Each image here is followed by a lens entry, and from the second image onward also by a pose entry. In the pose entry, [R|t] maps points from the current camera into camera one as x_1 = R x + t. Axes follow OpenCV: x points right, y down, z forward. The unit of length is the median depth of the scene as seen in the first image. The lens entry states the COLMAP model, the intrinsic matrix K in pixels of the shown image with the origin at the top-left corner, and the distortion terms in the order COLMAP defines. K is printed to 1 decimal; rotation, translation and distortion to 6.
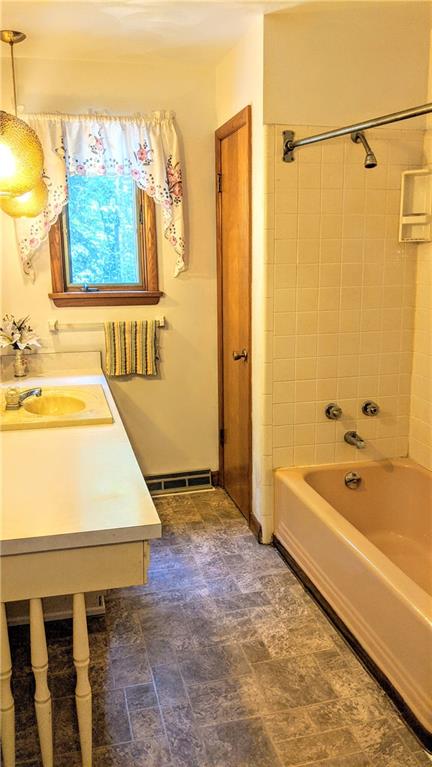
lens RADIAL K [[612.6, 0, 216.0], [0, 612.6, 383.5], [0, 0, 1]] dist [0.006745, -0.002250]
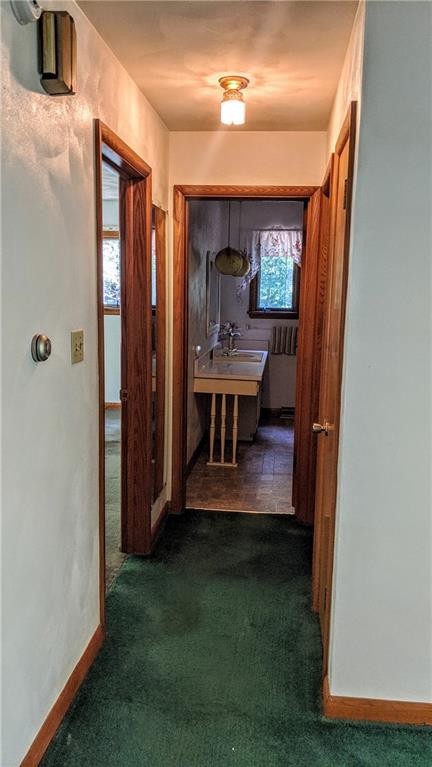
lens RADIAL K [[612.6, 0, 216.0], [0, 612.6, 383.5], [0, 0, 1]] dist [0.006745, -0.002250]
pose [[0.952111, 0.082084, -0.294528, 0.266283], [-0.096756, 0.994672, -0.035569, 0.185135], [0.290039, 0.062363, 0.954981, -1.024090]]
